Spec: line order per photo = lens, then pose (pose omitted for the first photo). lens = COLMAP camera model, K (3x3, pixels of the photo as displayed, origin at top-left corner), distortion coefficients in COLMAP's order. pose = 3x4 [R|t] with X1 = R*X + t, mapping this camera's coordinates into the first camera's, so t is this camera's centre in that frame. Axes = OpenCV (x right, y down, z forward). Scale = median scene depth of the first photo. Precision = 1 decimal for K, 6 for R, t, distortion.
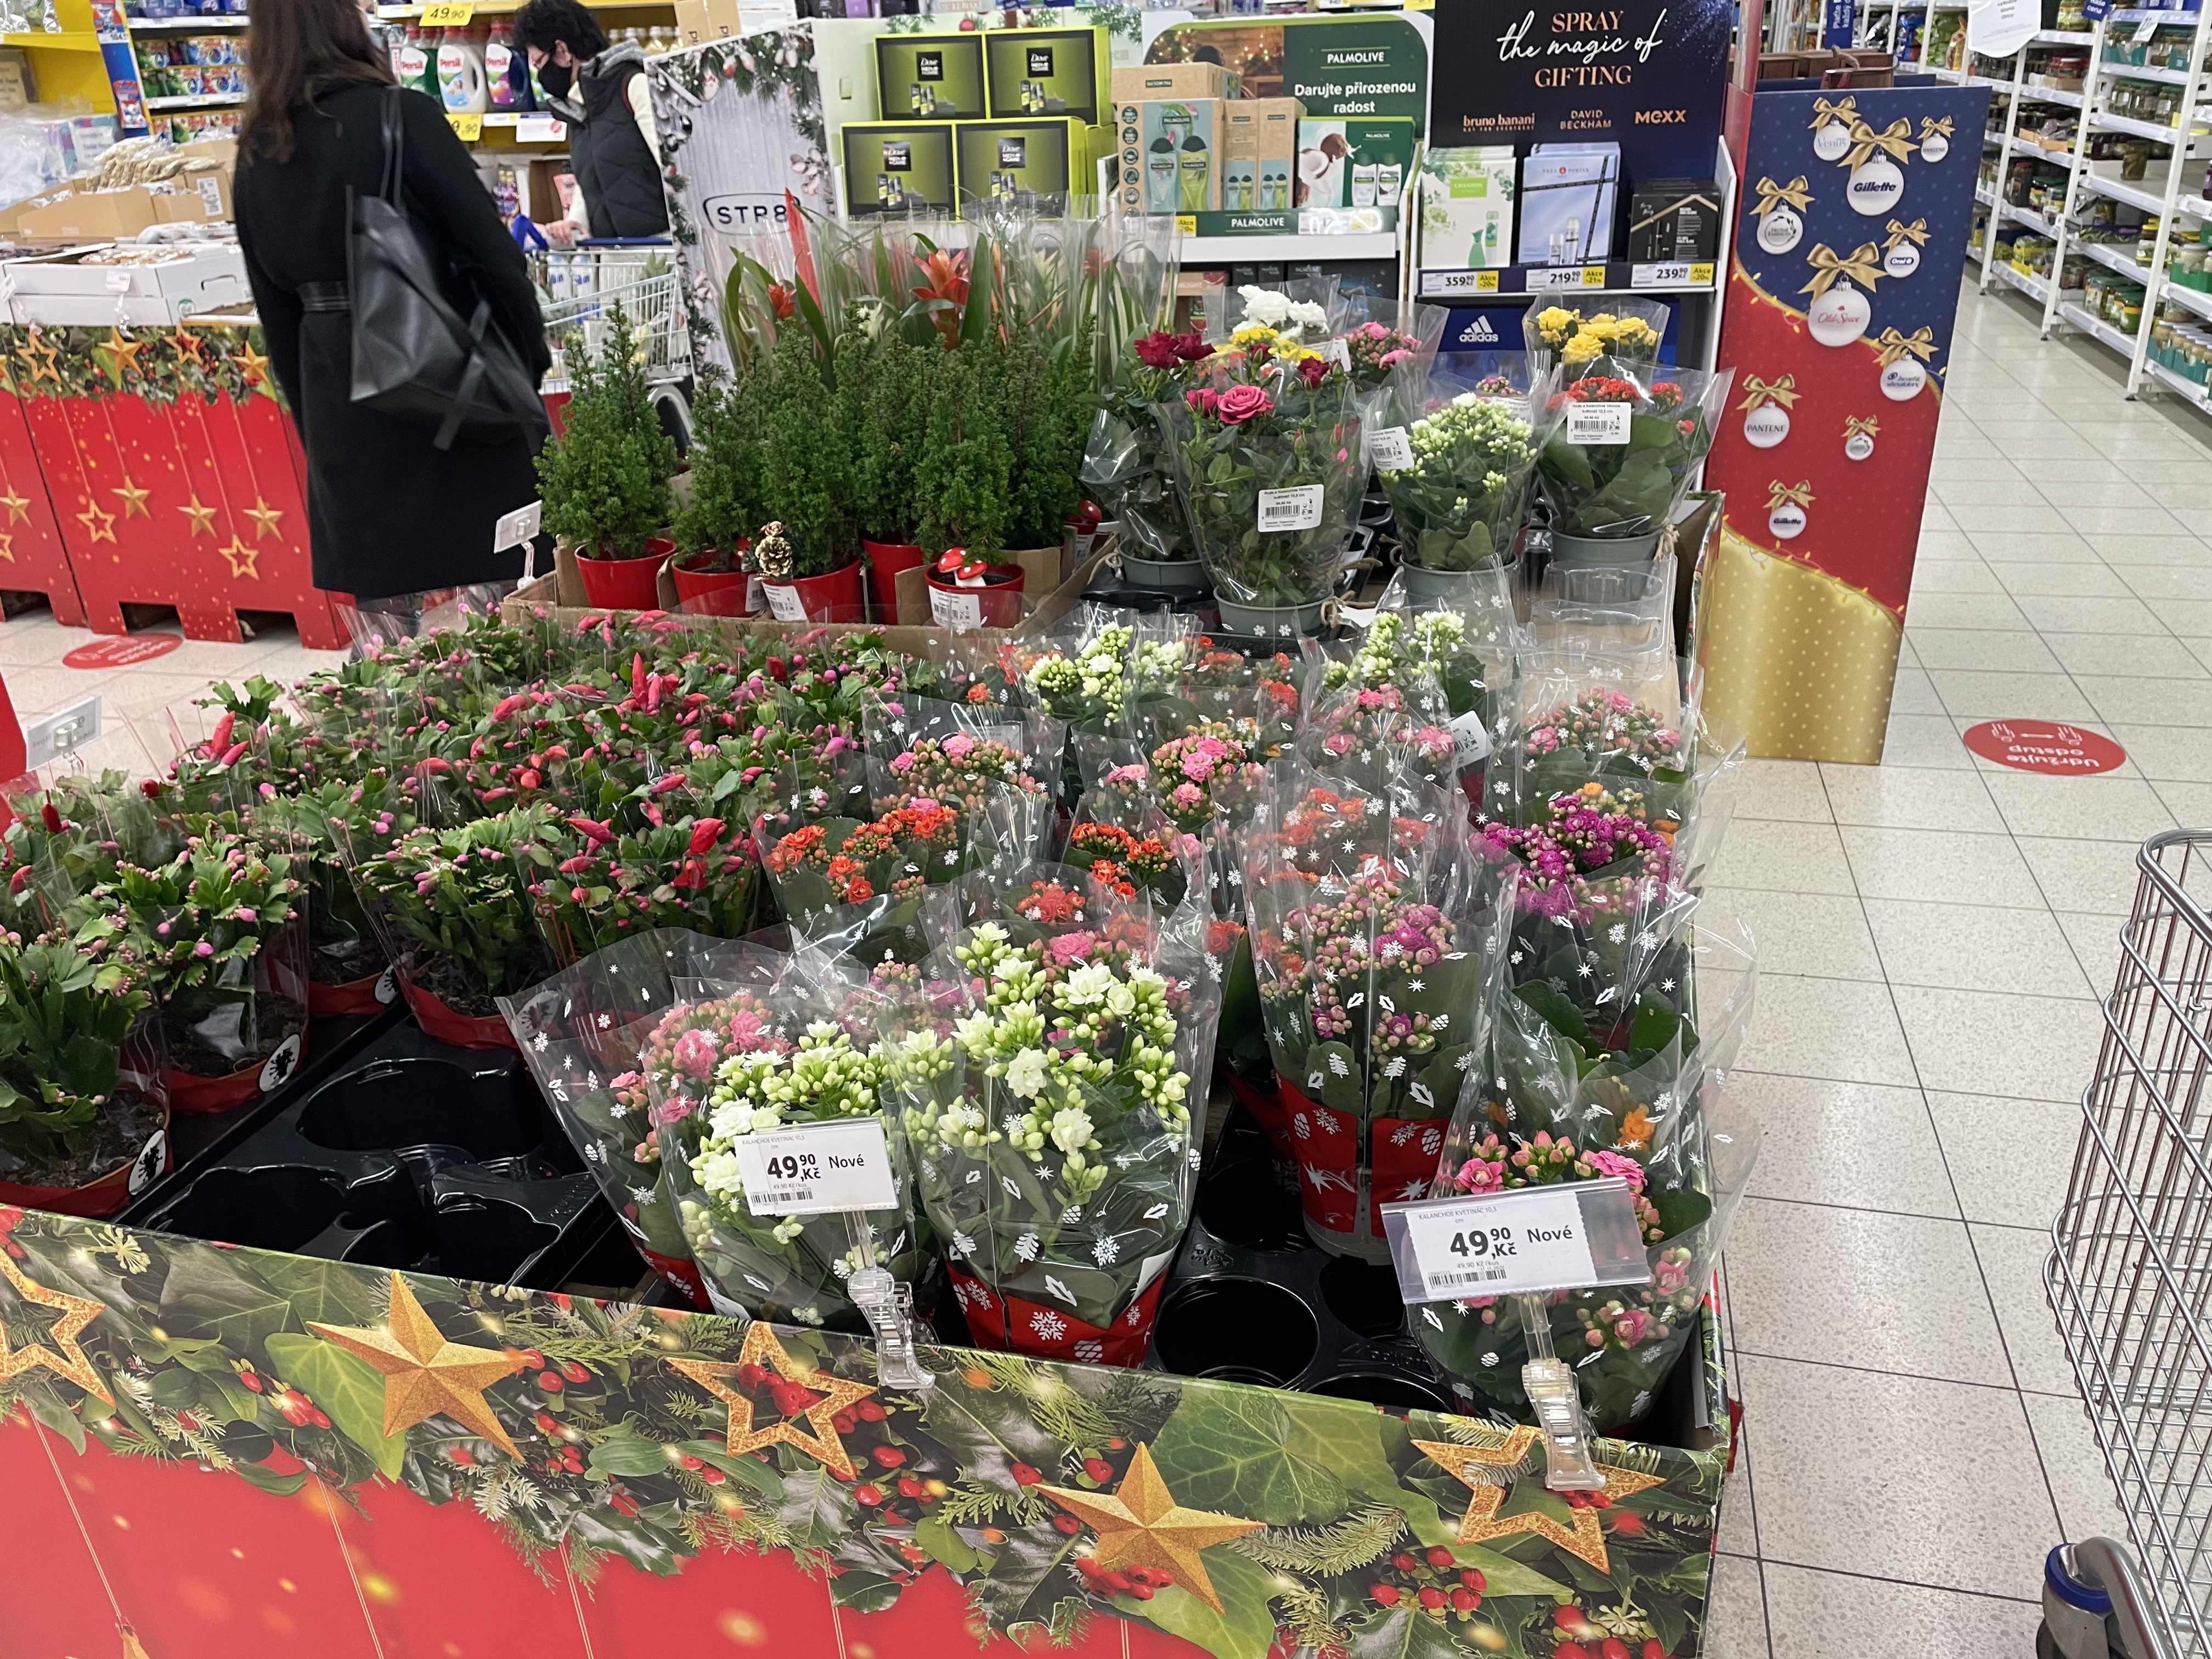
lens RADIAL K [[1708.9, 0, 1106.0], [0, 1708.9, 829.5], [0, 0, 1]] dist [0.058520, -0.100104]
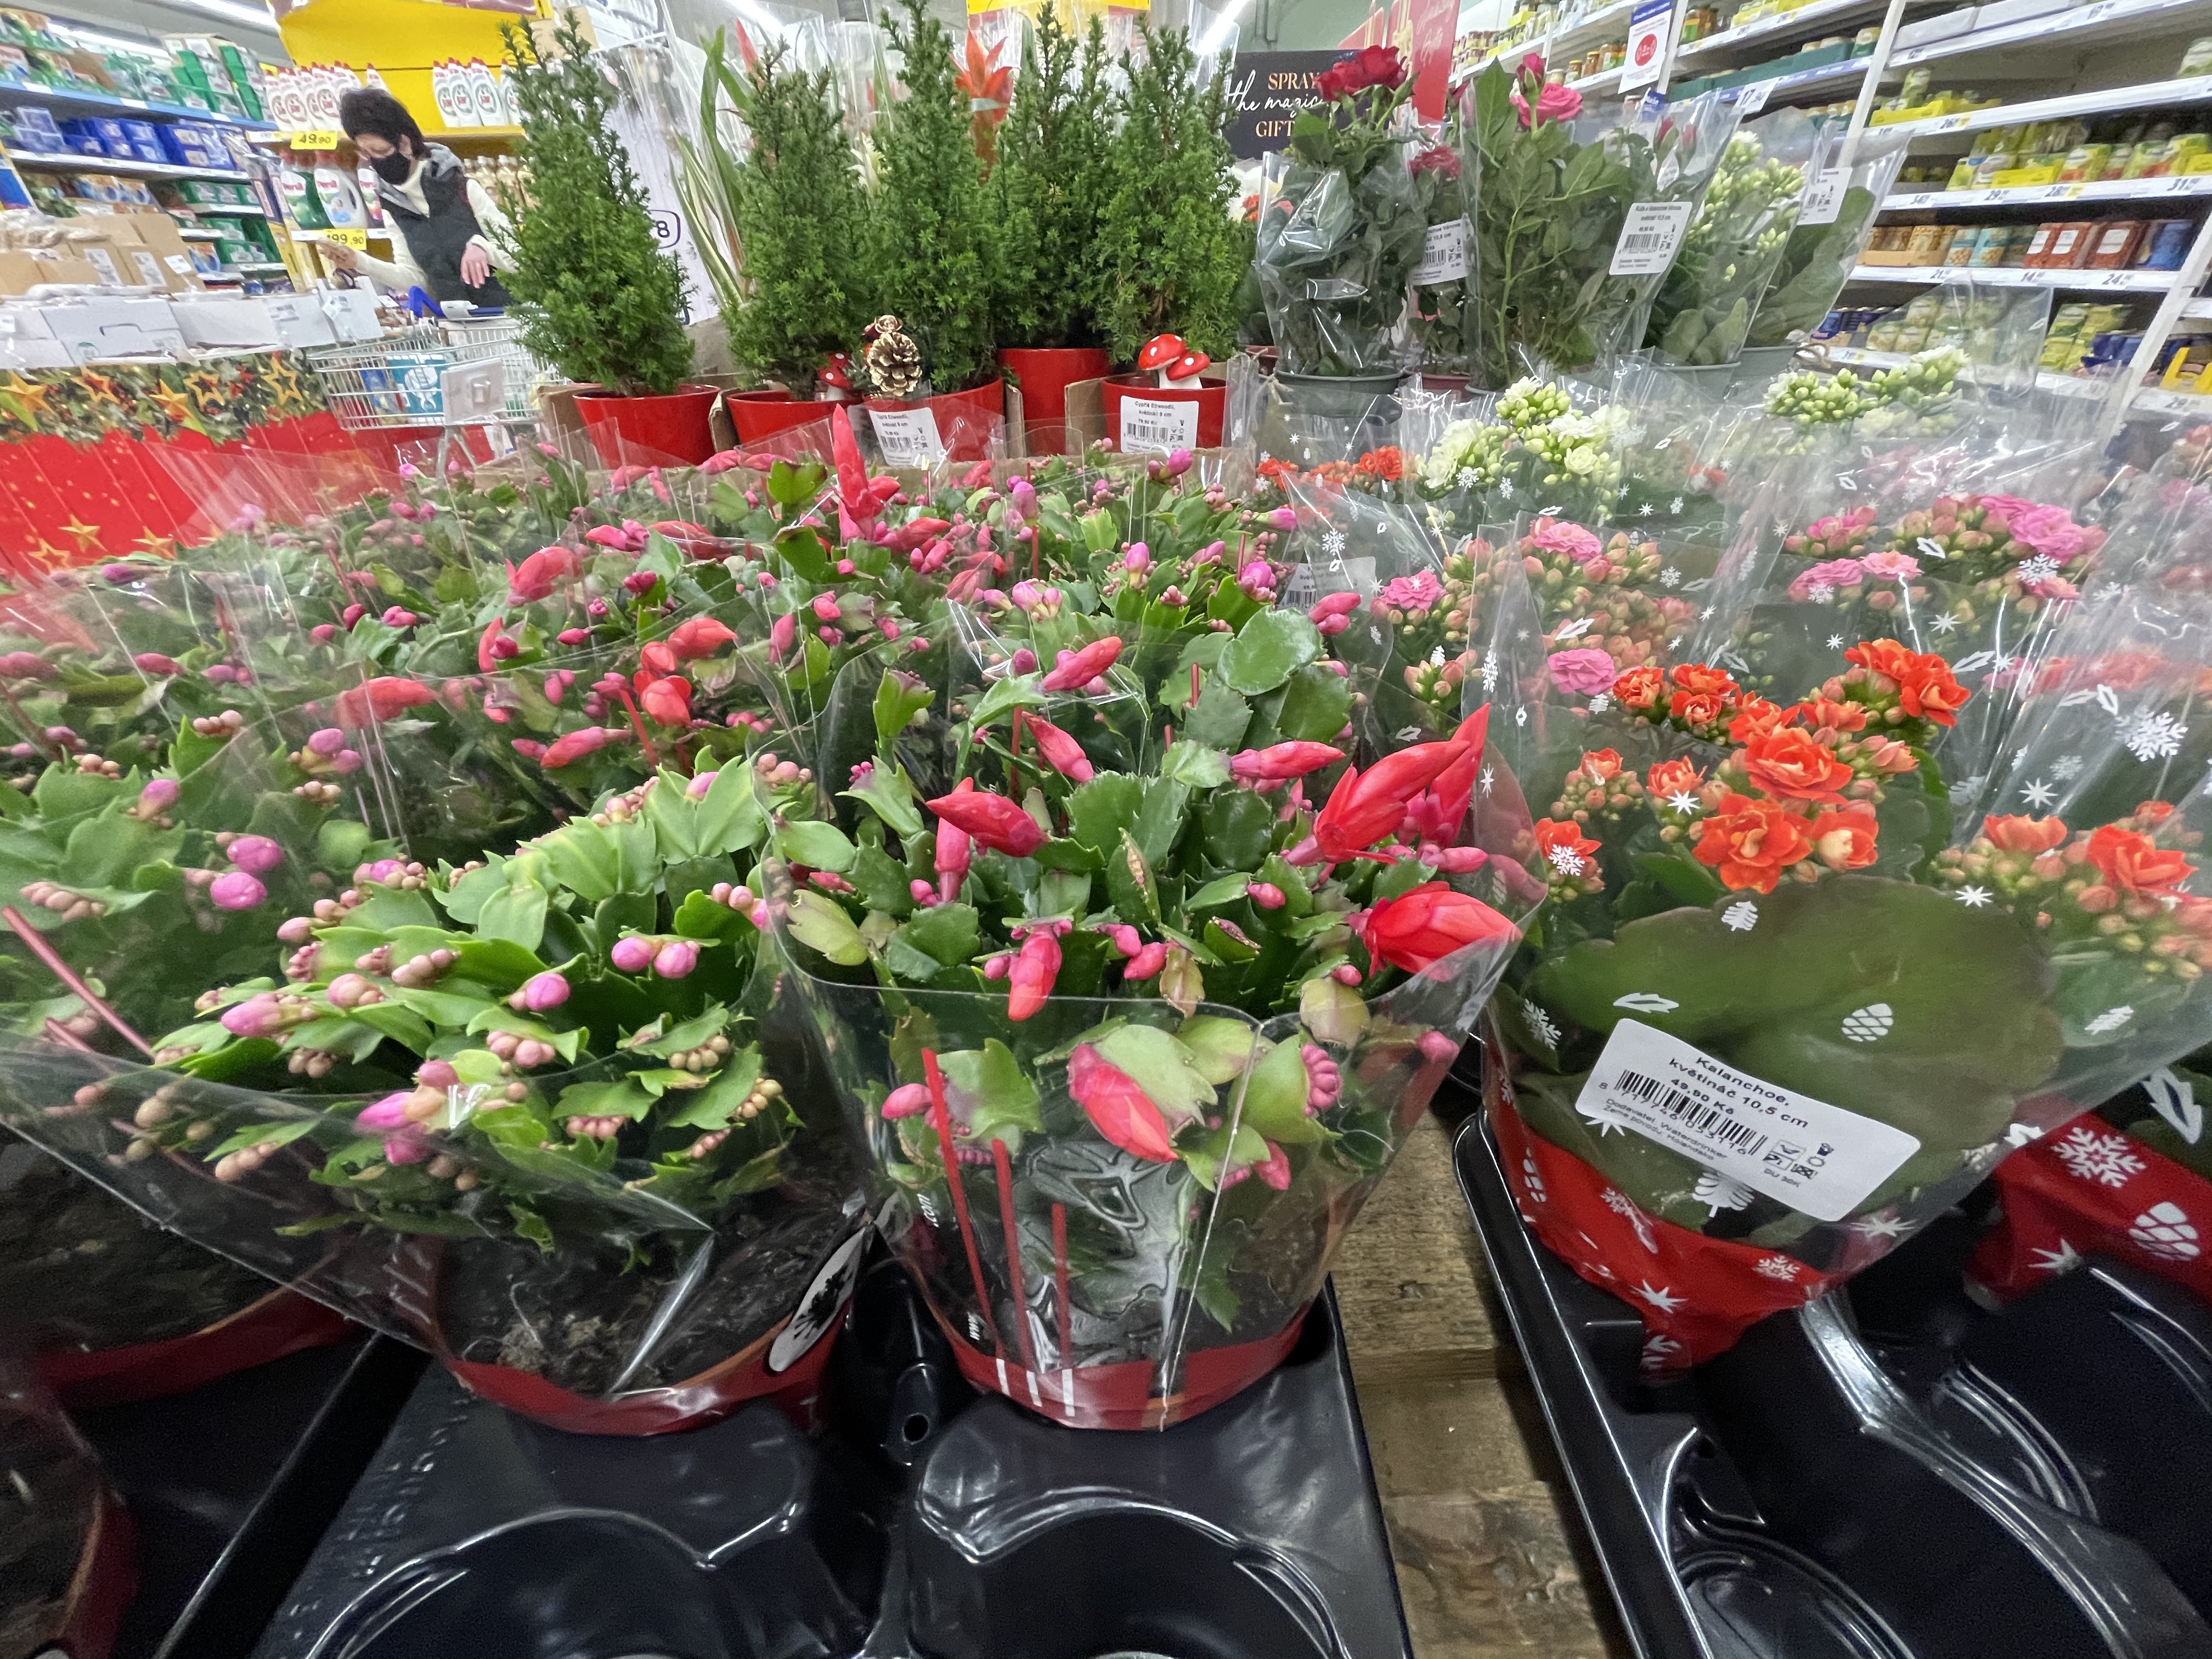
lens RADIAL K [[889.4, 0, 1106.2], [0, 889.4, 840.2], [0, 0, 1]] dist [-0.003213, -0.000485]
pose [[0.957602, -0.146340, 0.248159, -0.092515], [0.110944, 0.982268, 0.151135, -0.005266], [-0.265875, -0.117195, 0.956857, 0.243618]]
